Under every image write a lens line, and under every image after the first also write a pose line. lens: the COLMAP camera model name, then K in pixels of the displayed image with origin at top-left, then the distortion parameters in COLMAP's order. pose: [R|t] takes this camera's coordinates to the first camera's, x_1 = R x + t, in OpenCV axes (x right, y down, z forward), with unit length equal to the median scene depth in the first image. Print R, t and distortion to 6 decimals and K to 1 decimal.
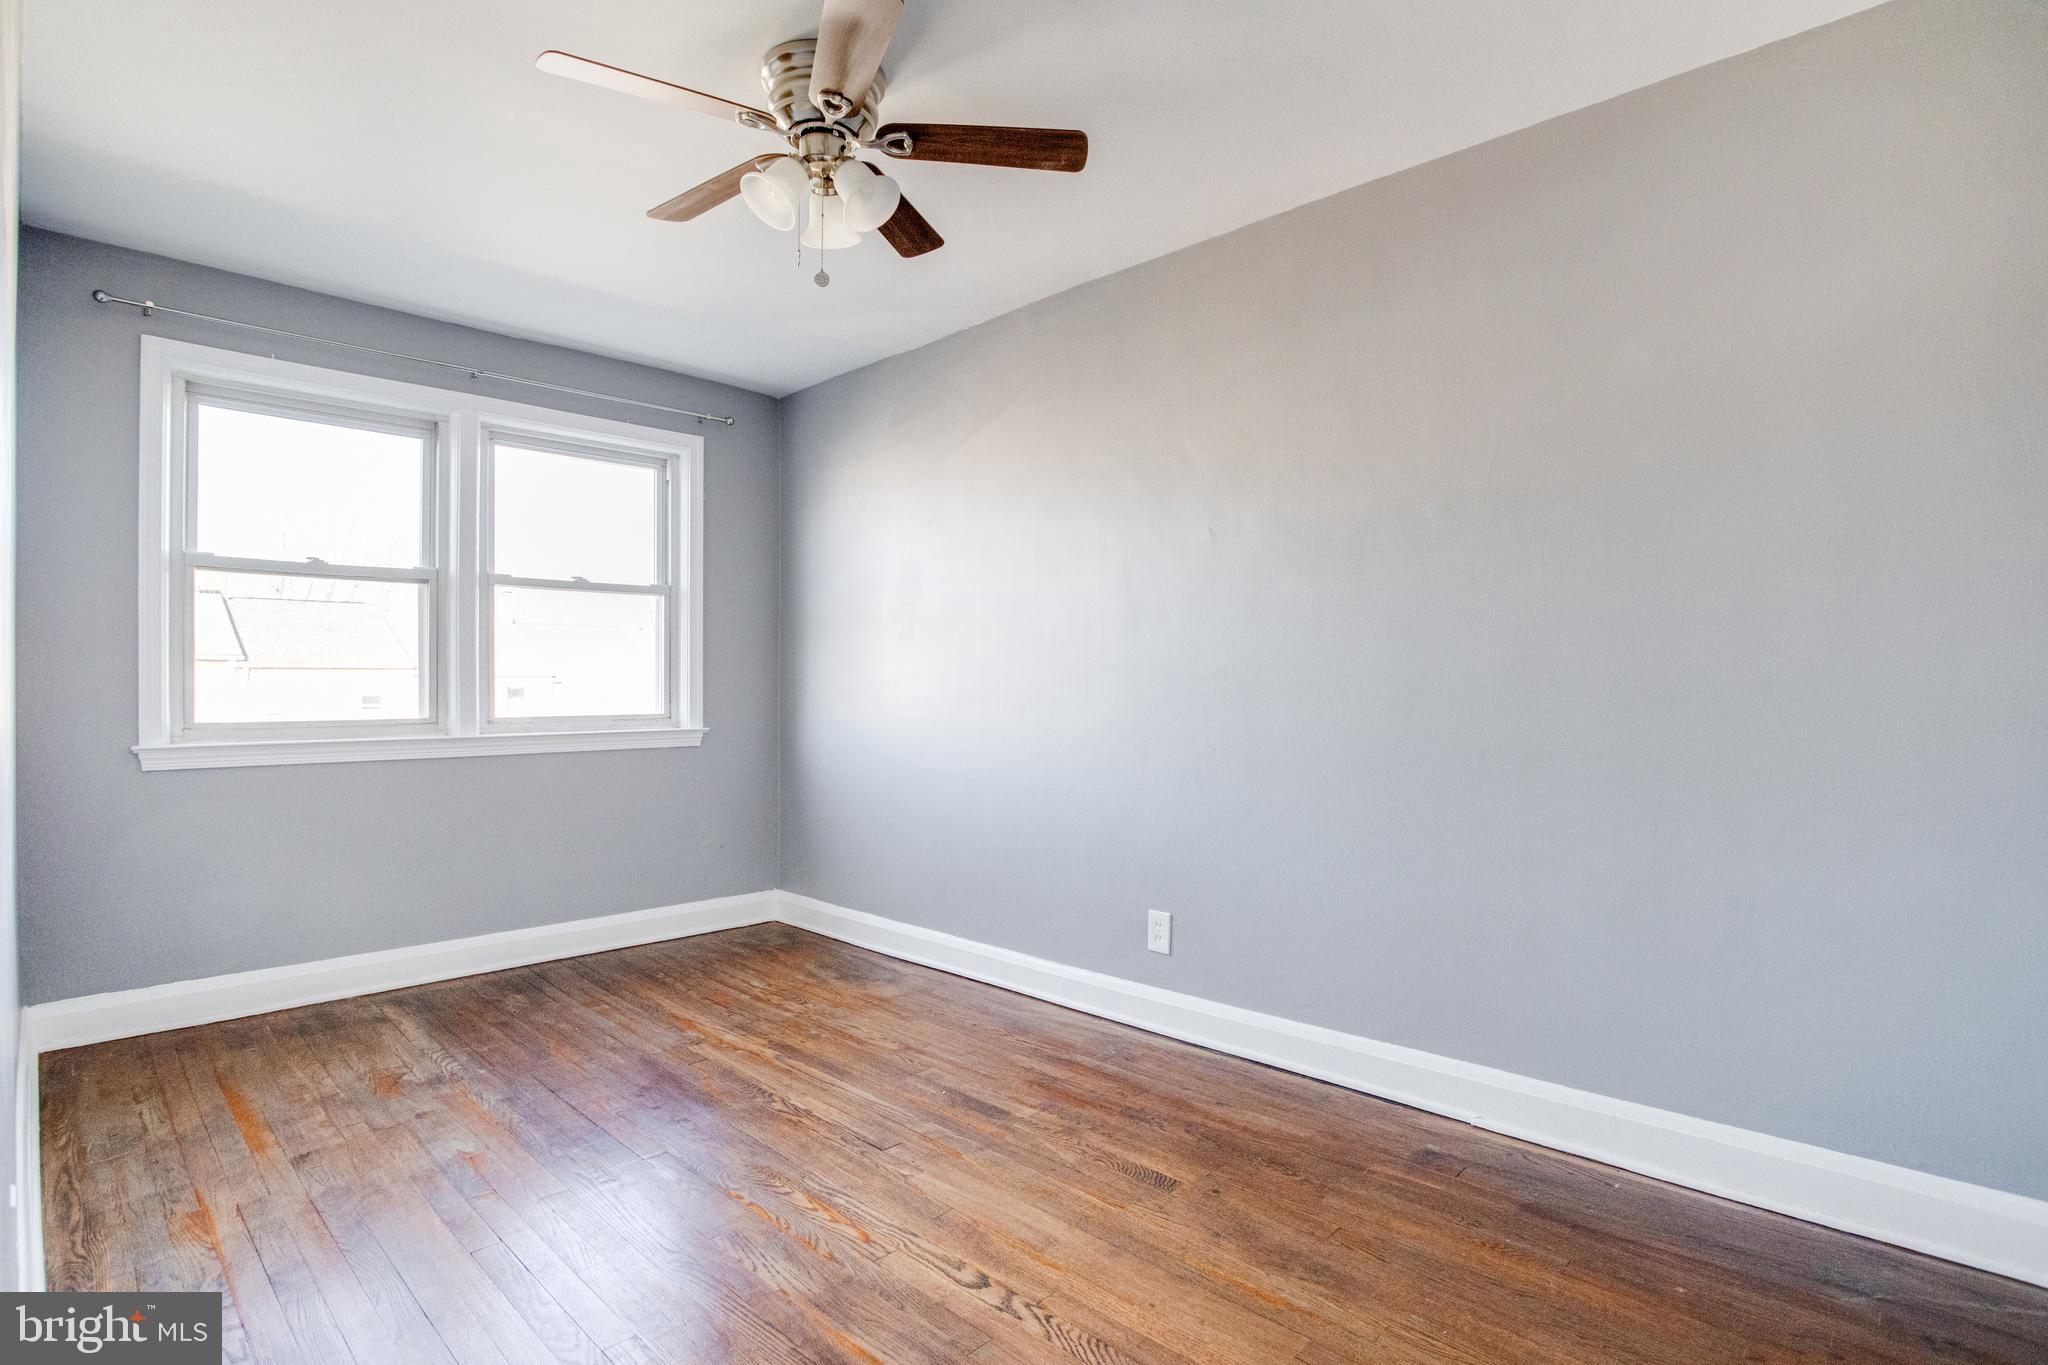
lens RADIAL K [[1006.4, 0, 1042.9], [0, 1006.4, 679.7], [0, 0, 1]] dist [-0.067672, 0.029208]
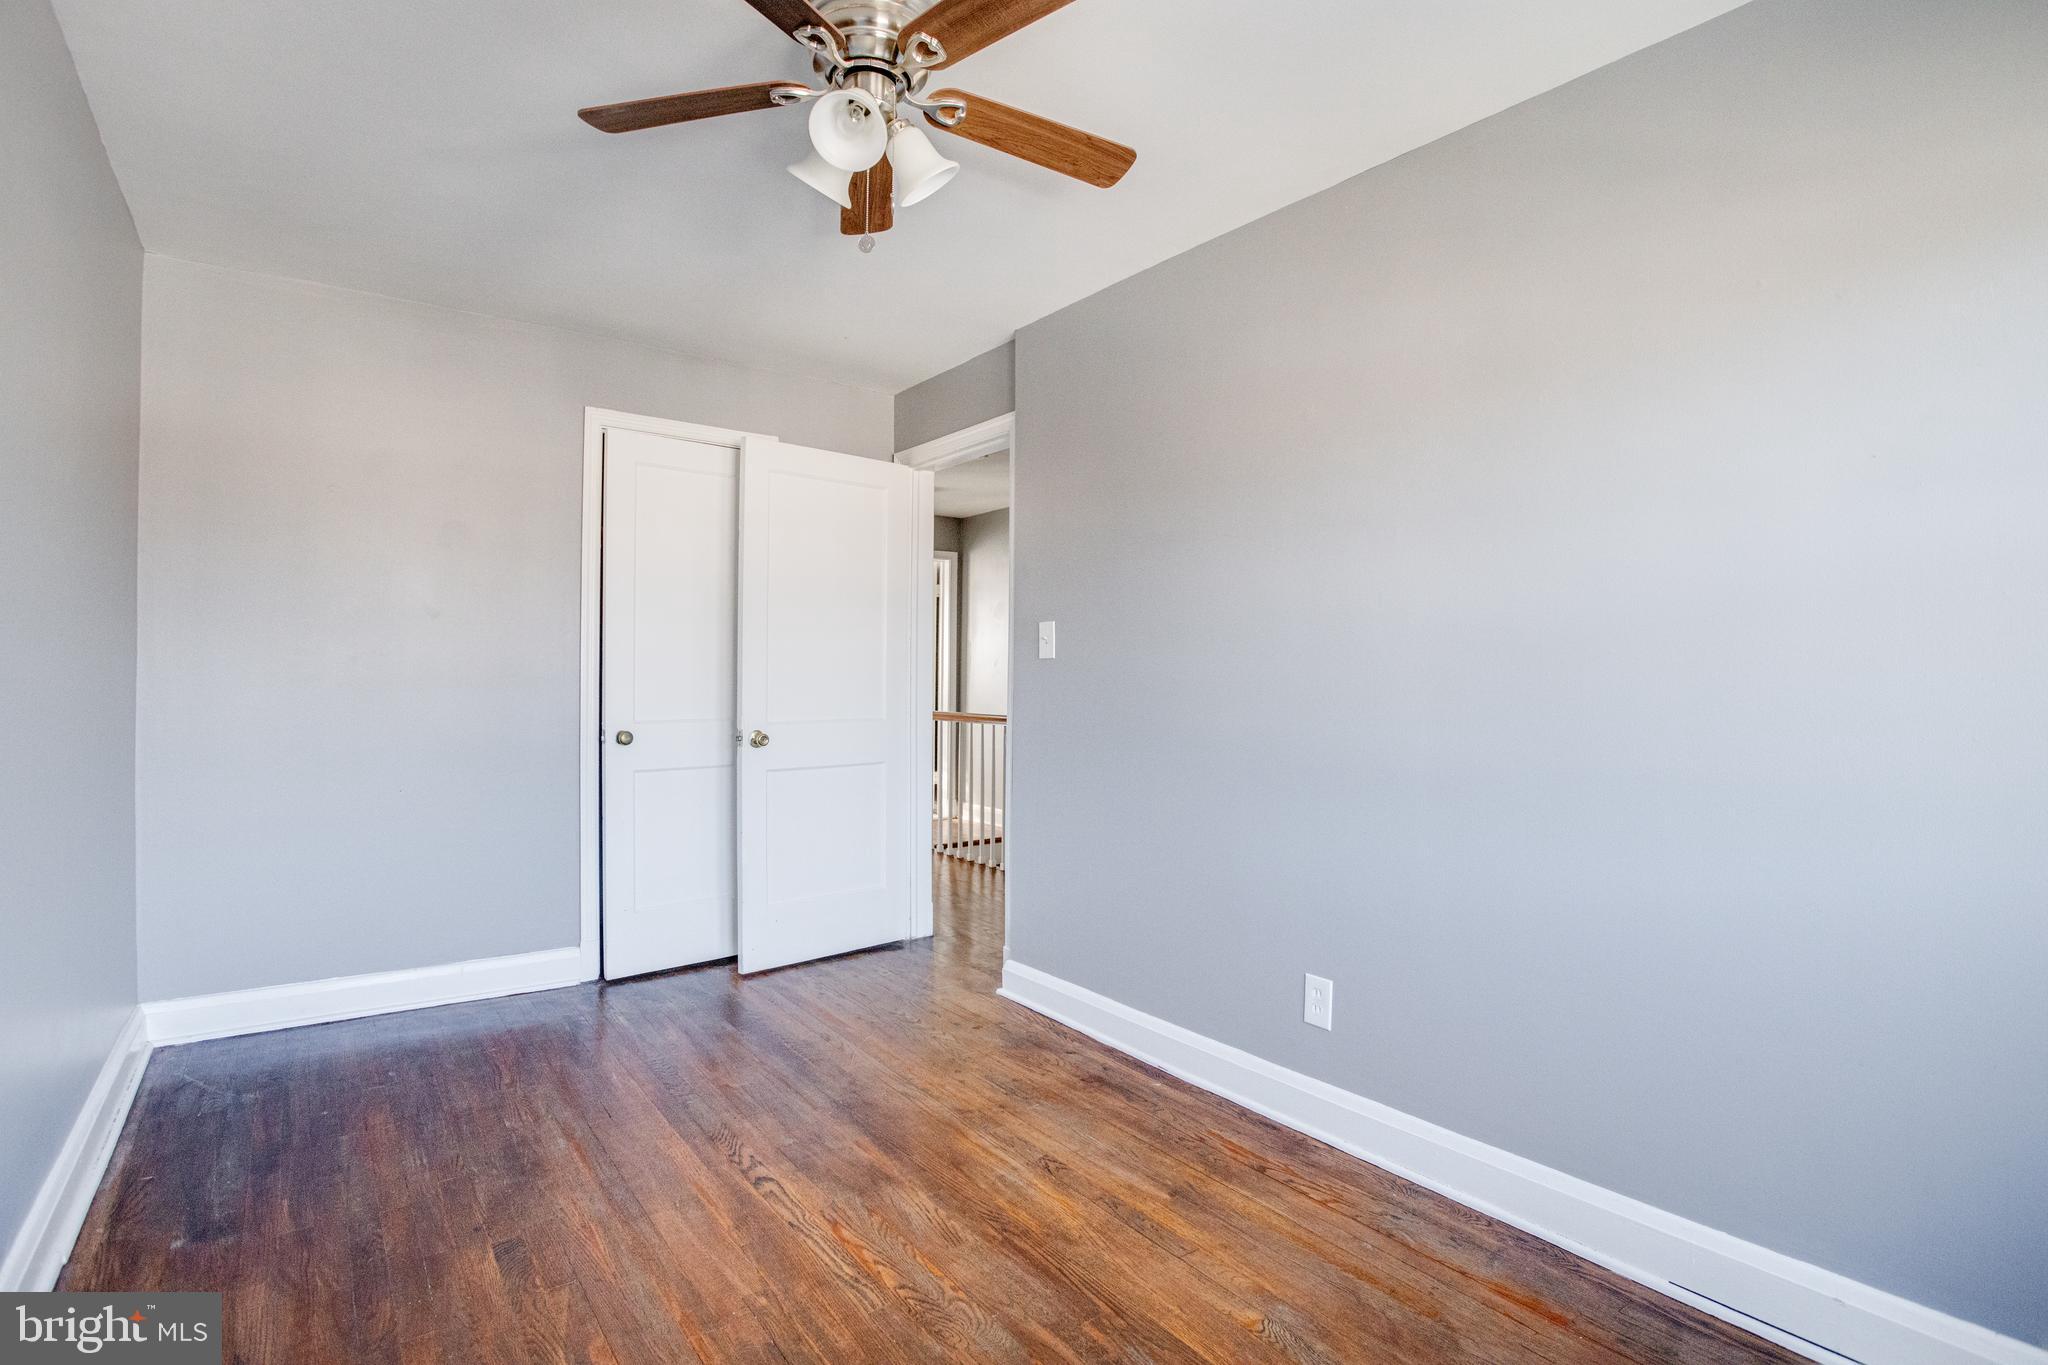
lens RADIAL K [[996.4, 0, 1031.5], [0, 996.4, 683.7], [0, 0, 1]] dist [-0.065794, 0.027152]
pose [[-0.985424, -0.005637, 0.170022, -0.516781], [-0.005917, 0.999982, -0.001138, -0.018840], [-0.170012, -0.002127, -0.985440, 1.836196]]
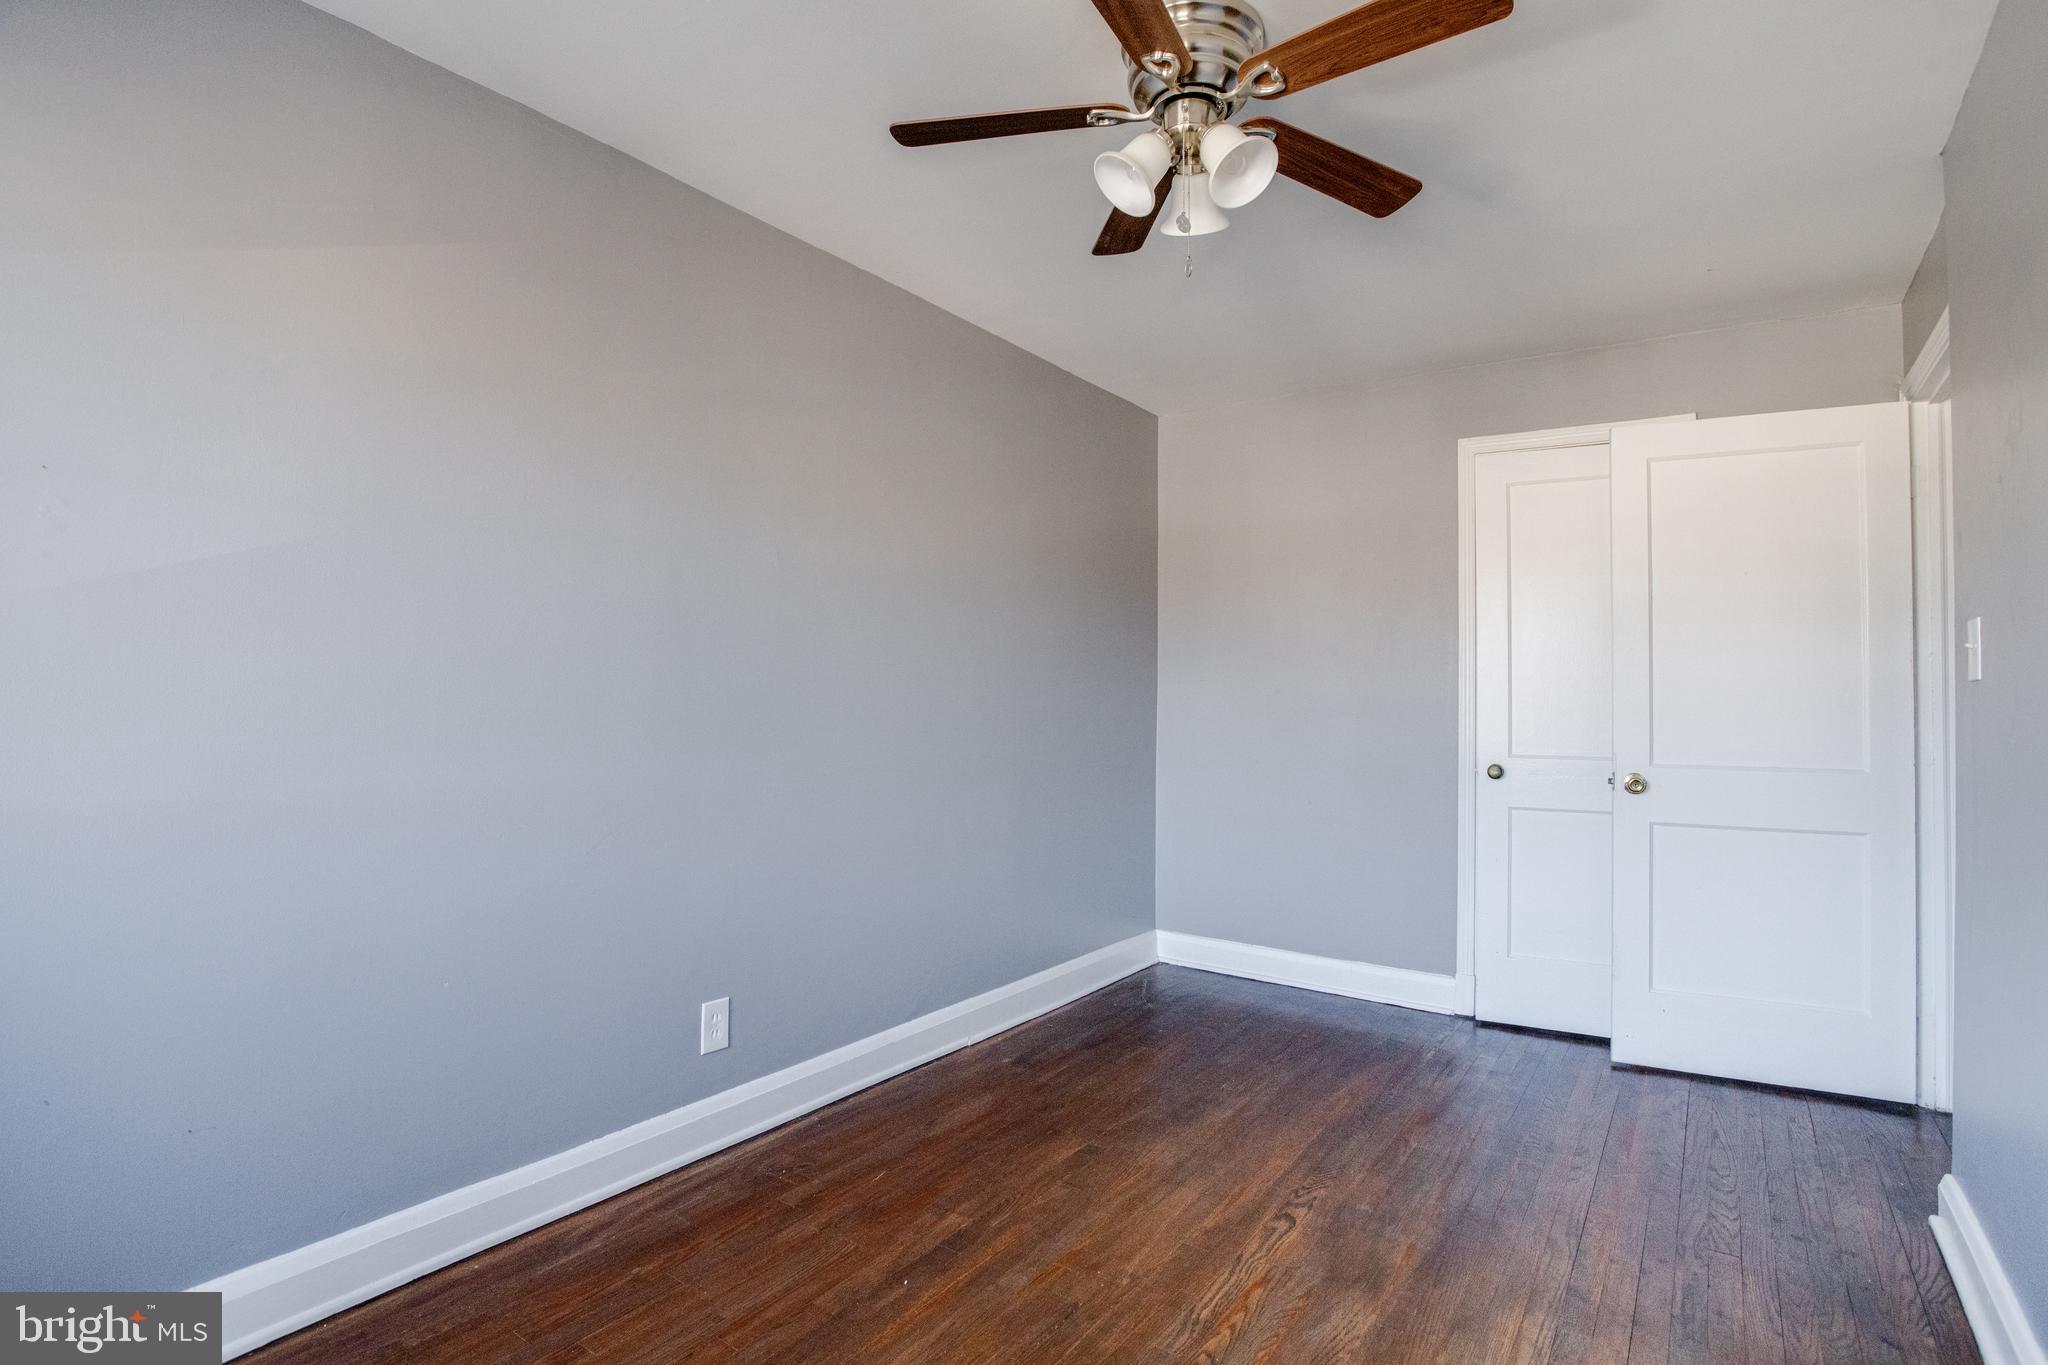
lens RADIAL K [[996.4, 0, 1031.5], [0, 996.4, 683.7], [0, 0, 1]] dist [-0.065794, 0.027152]
pose [[-0.147551, 0.015400, 0.988935, -1.042972], [-0.022167, 0.999576, -0.018873, -0.021026], [-0.988806, -0.024706, -0.147147, 1.277079]]
